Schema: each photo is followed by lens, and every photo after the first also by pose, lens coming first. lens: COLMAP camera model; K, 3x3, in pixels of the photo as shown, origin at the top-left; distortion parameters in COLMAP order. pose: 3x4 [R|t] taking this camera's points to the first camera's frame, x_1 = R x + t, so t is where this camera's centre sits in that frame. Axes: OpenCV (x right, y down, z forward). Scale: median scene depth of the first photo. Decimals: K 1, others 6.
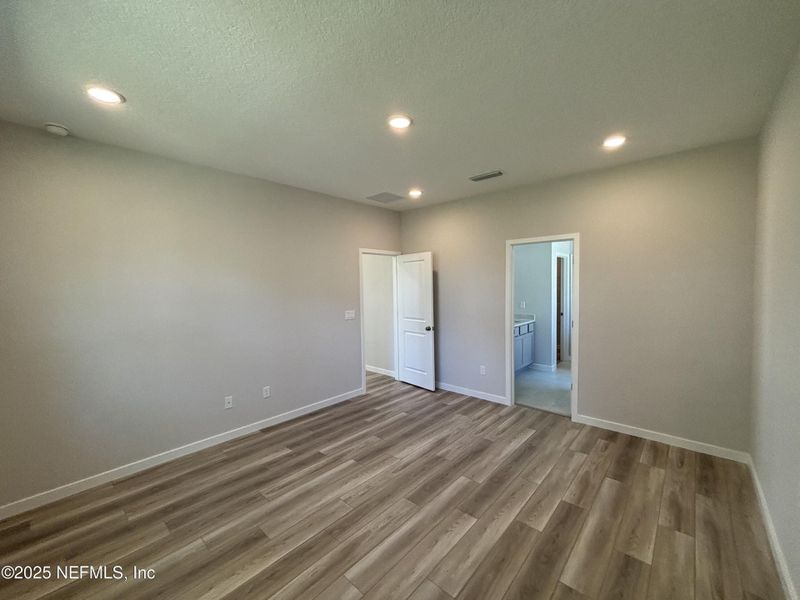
lens RADIAL K [[323.6, 0, 400.0], [0, 323.6, 300.0], [0, 0, 1]] dist [0.001288, 0.000217]
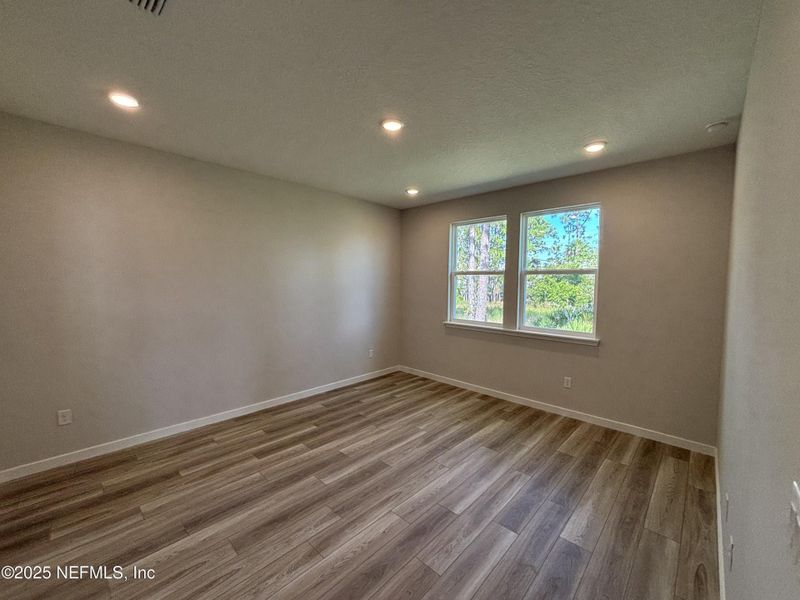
lens RADIAL K [[323.6, 0, 400.0], [0, 323.6, 300.0], [0, 0, 1]] dist [0.001288, 0.000217]
pose [[-0.999699, 0.003745, 0.024249, -0.044232], [0.006354, 0.994088, 0.108394, -0.081273], [-0.023699, 0.108516, -0.993812, 1.957586]]
